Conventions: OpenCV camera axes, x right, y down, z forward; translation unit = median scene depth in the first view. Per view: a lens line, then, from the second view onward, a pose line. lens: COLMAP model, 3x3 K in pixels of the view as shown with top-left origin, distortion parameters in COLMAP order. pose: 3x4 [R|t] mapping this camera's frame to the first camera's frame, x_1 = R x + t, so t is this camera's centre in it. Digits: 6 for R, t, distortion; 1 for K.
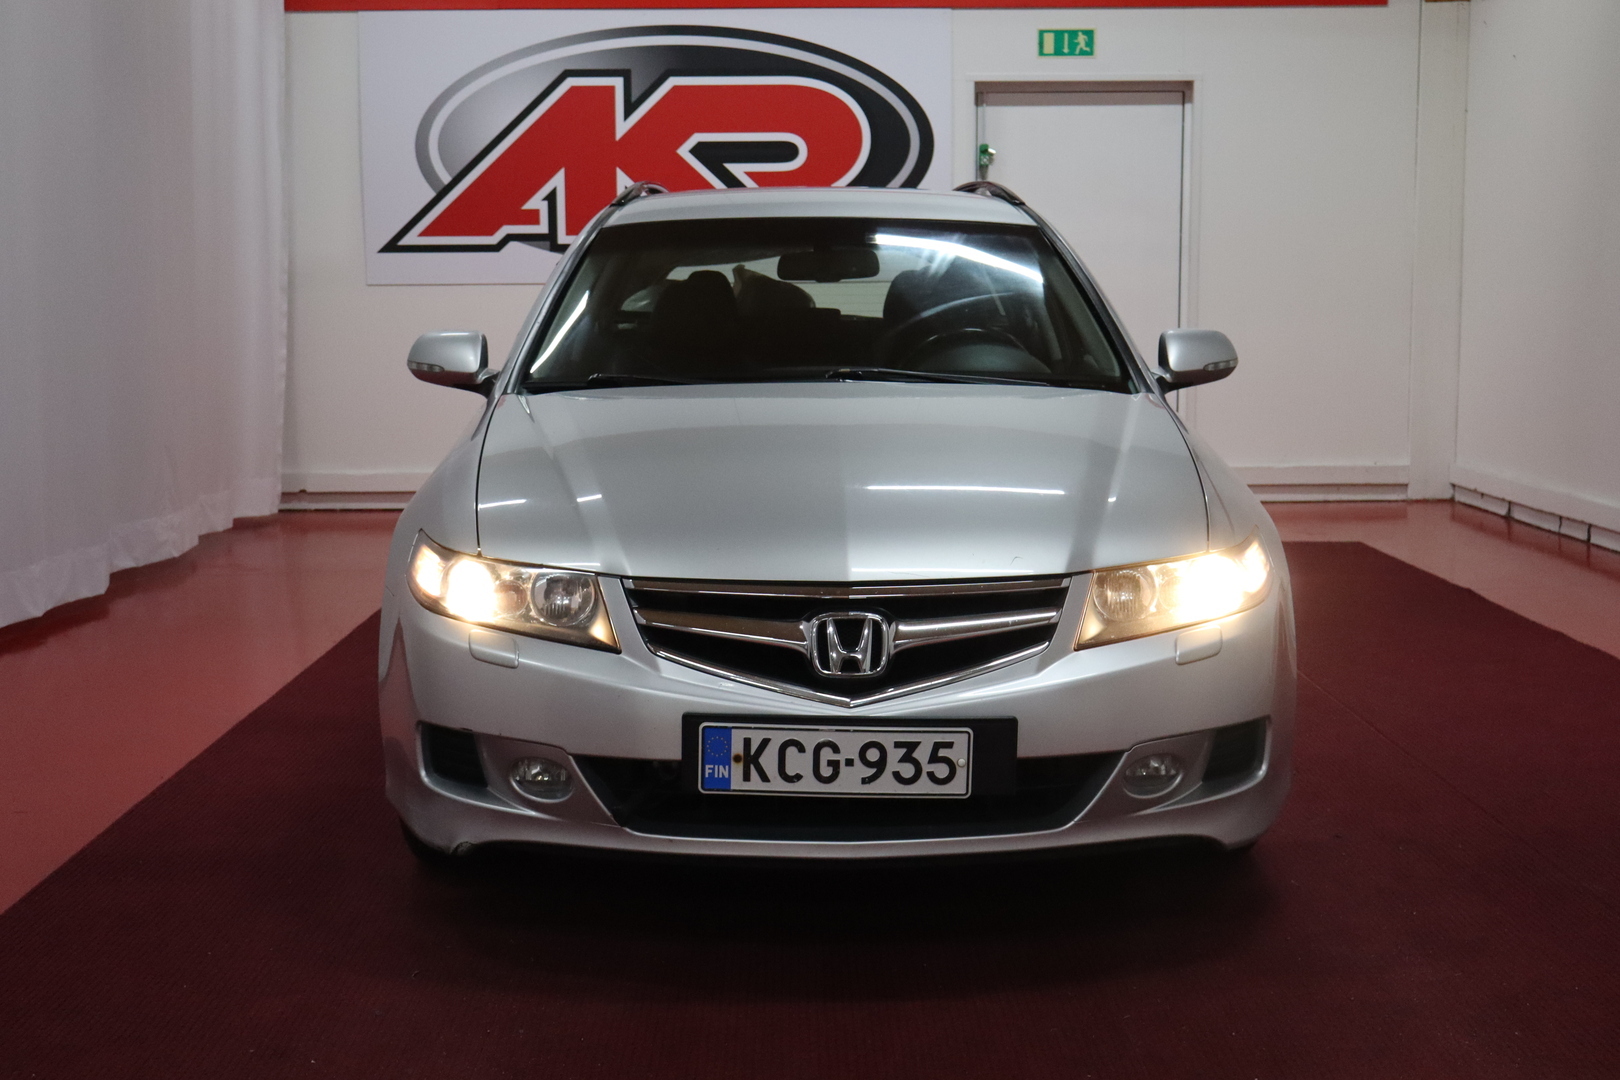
lens RADIAL K [[2090.4, 0, 812.7], [0, 2090.4, 541.8], [0, 0, 1]] dist [0.042072, 0.000000]
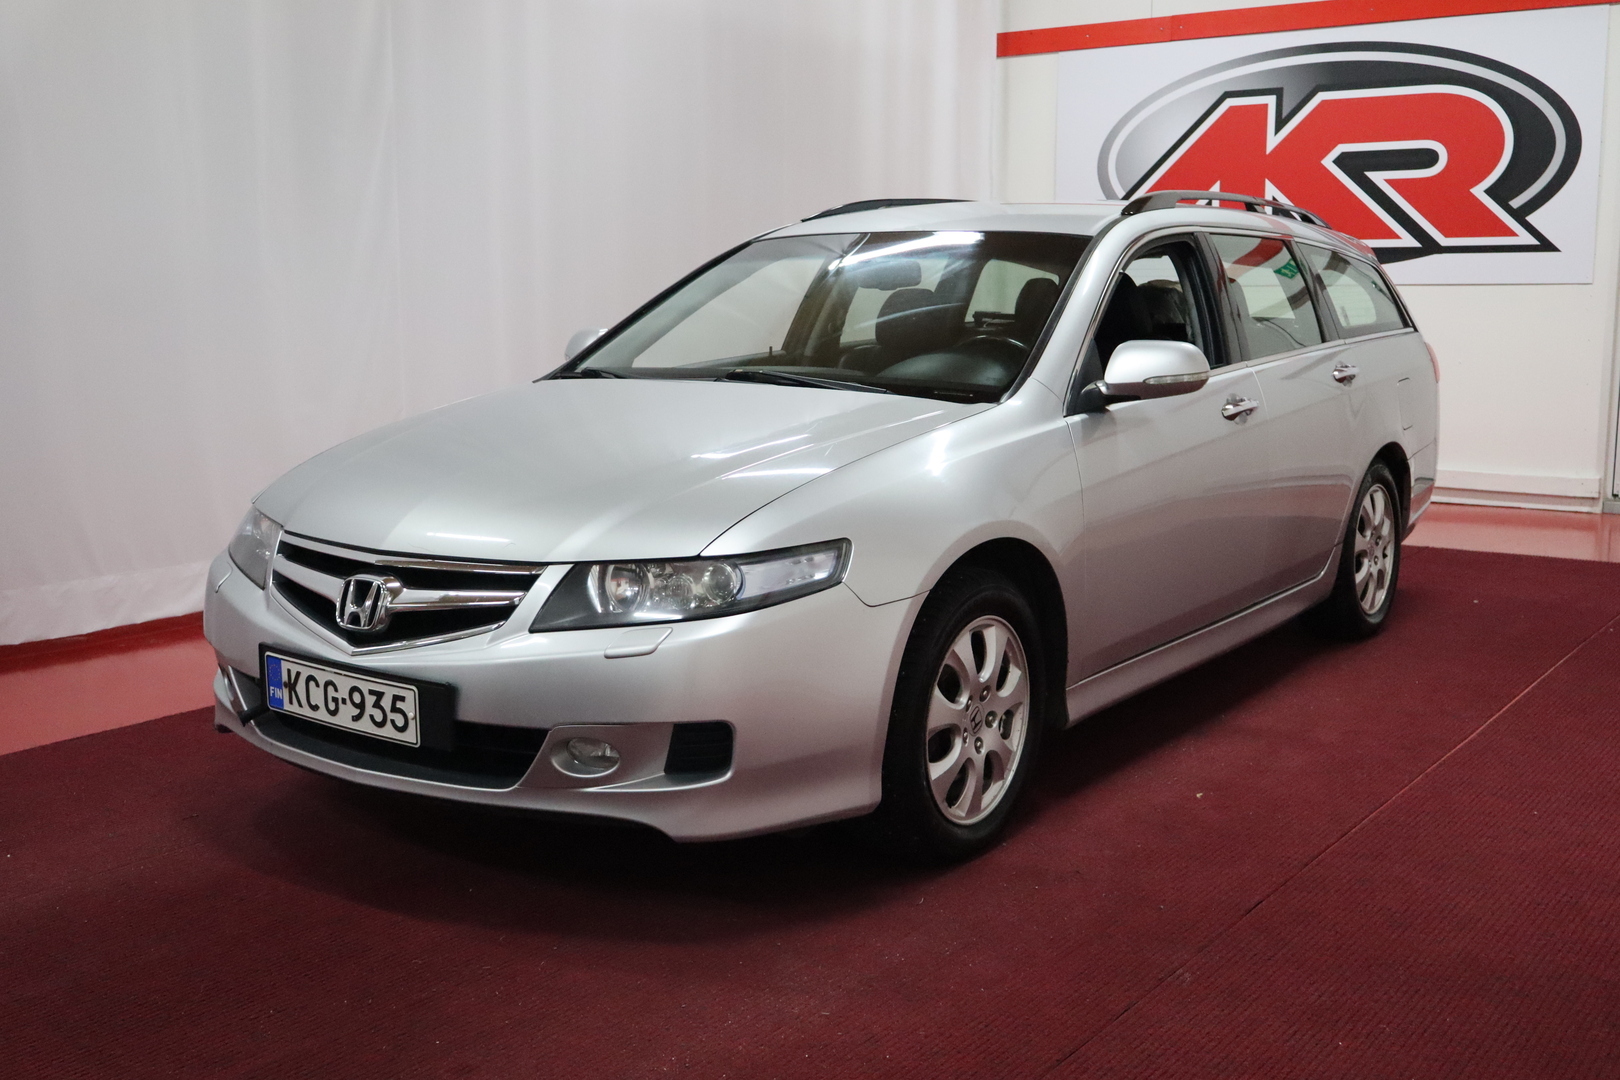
lens RADIAL K [[1769.4, 0, 816.4], [0, 1769.4, 532.0], [0, 0, 1]] dist [0.016816, 0.000000]
pose [[0.805412, 0.089514, -0.585917, 0.771298], [-0.077965, 0.995941, 0.044983, -0.052806], [0.587565, 0.009451, 0.809122, 0.329646]]
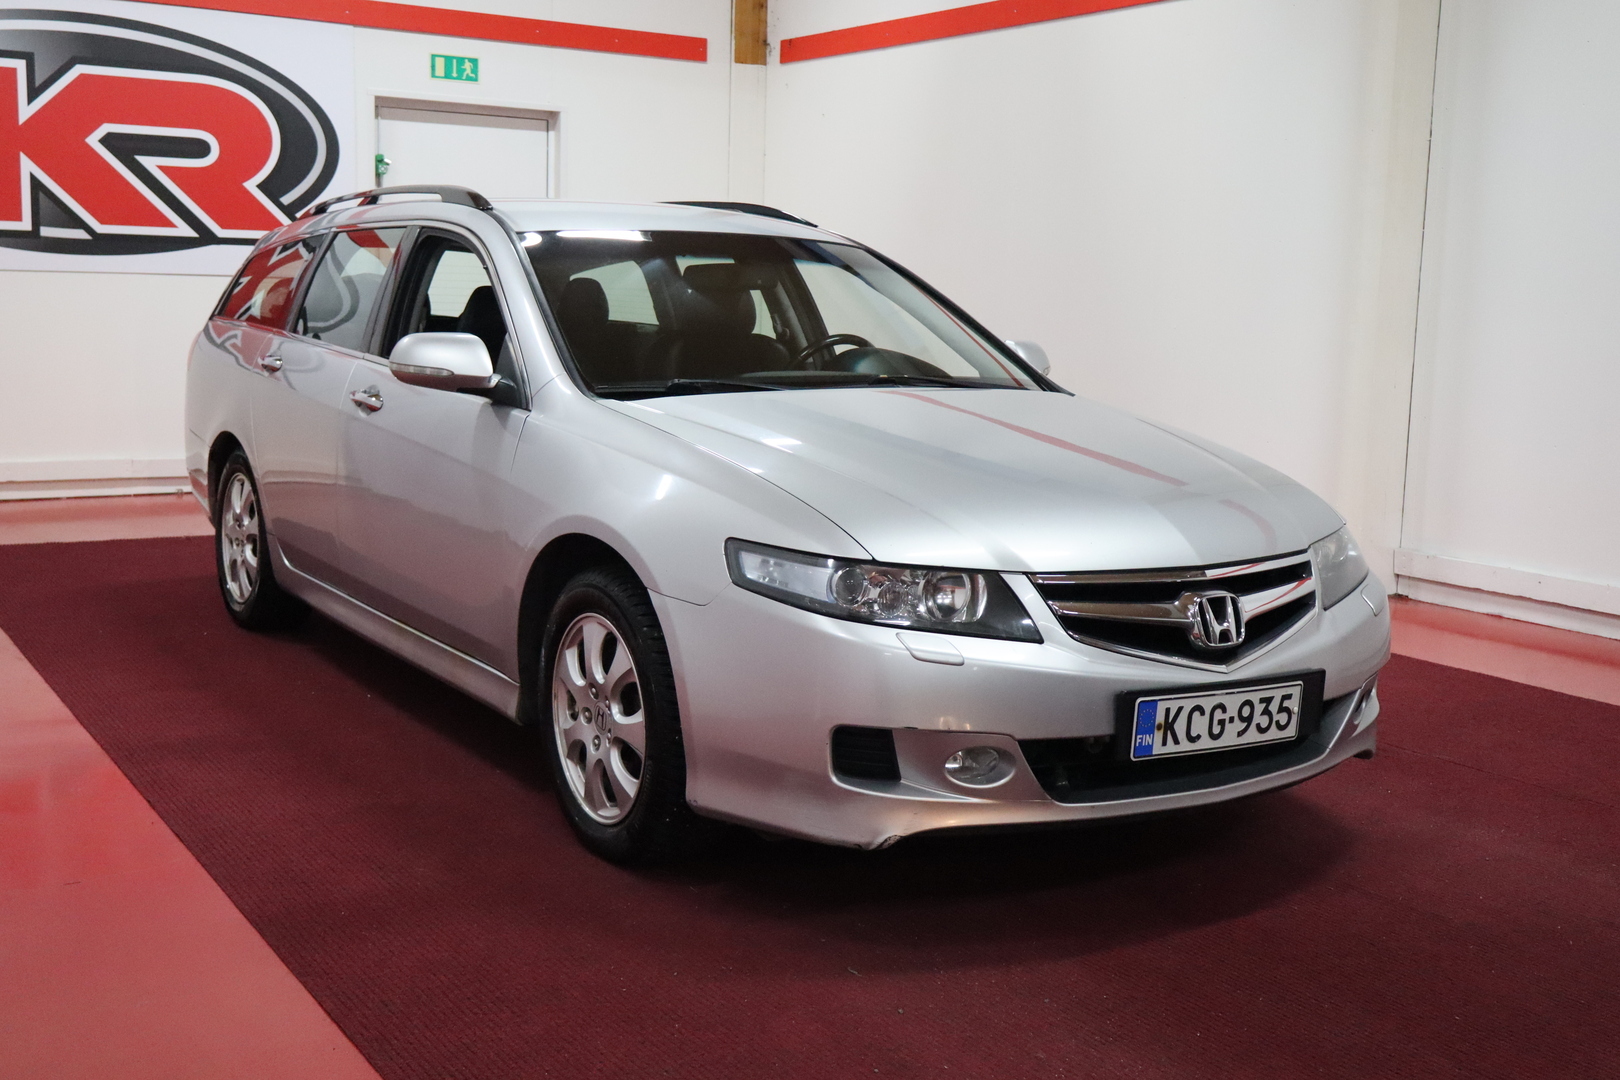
lens RADIAL K [[1769.4, 0, 809.6], [0, 1769.4, 545.6], [0, 0, 1]] dist [0.016816, 0.000000]
pose [[0.840990, -0.052809, 0.538468, -0.671887], [0.038371, 0.998541, 0.038002, -0.036000], [-0.539689, -0.011297, 0.841789, 0.283492]]
